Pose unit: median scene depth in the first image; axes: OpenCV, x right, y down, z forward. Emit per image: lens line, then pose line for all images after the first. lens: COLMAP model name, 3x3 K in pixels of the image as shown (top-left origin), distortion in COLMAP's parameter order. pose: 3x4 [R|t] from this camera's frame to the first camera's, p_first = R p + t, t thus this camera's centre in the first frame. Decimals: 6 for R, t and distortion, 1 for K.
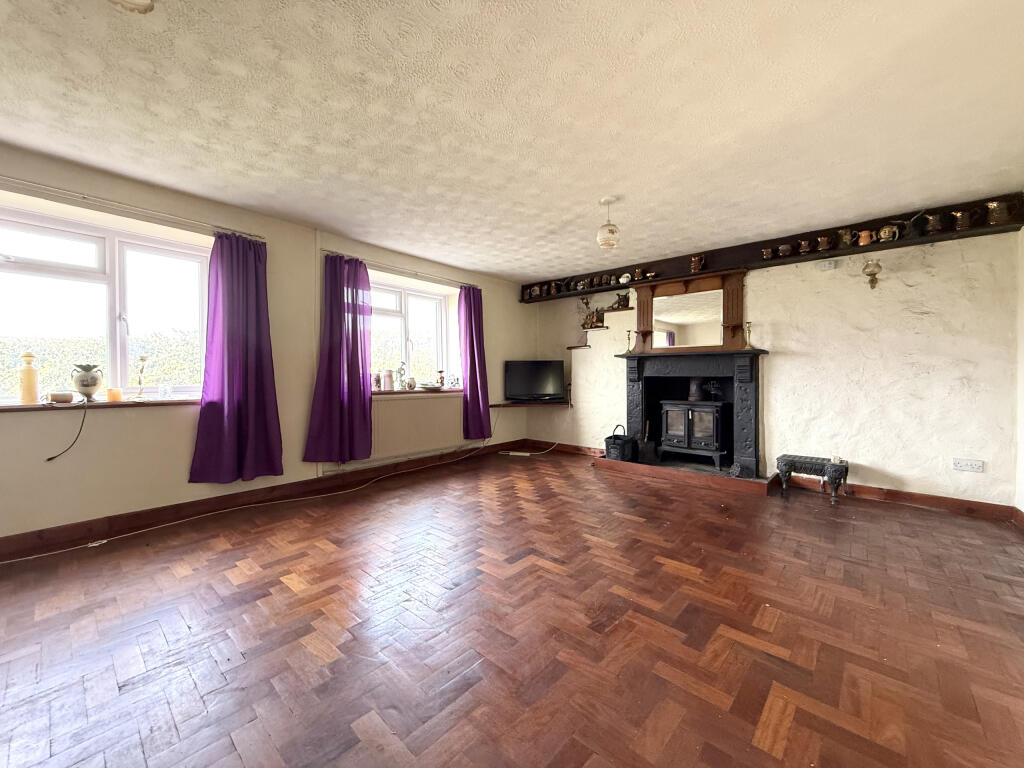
lens RADIAL K [[411.5, 0, 512.0], [0, 411.5, 384.0], [0, 0, 1]] dist [0.002863, 0.000809]
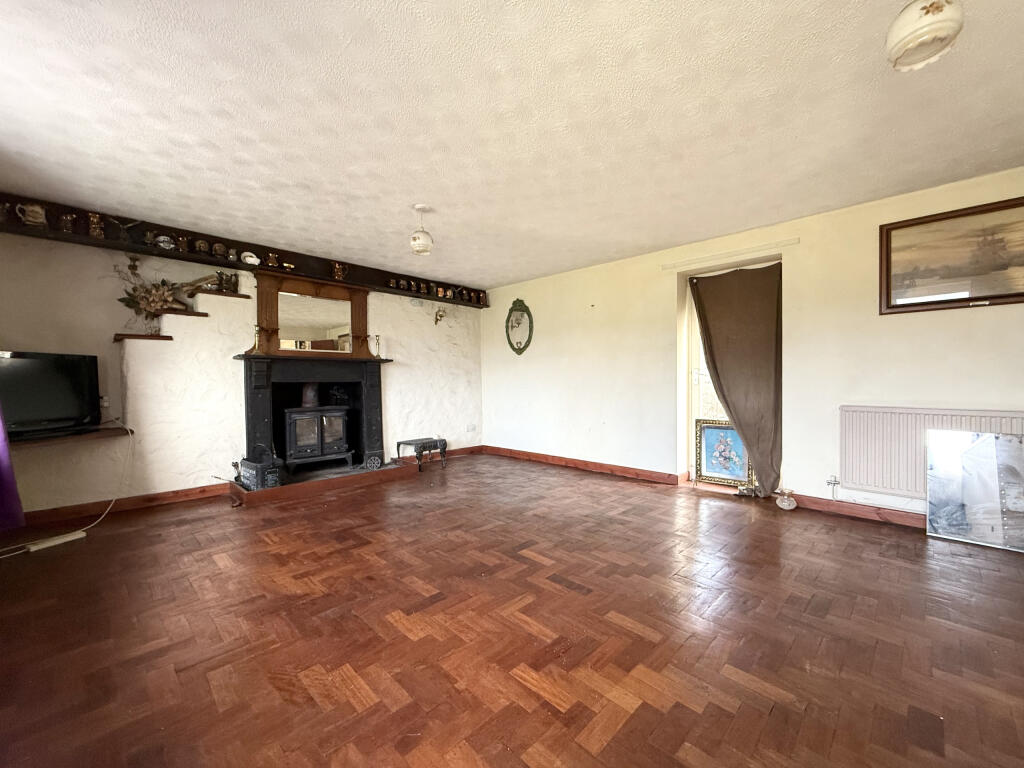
lens RADIAL K [[411.5, 0, 512.0], [0, 411.5, 384.0], [0, 0, 1]] dist [0.002863, 0.000809]
pose [[0.051366, -0.013168, 0.998593, -0.544269], [0.023889, 0.999643, 0.011953, -0.015080], [-0.998394, 0.023242, 0.051663, 0.517583]]
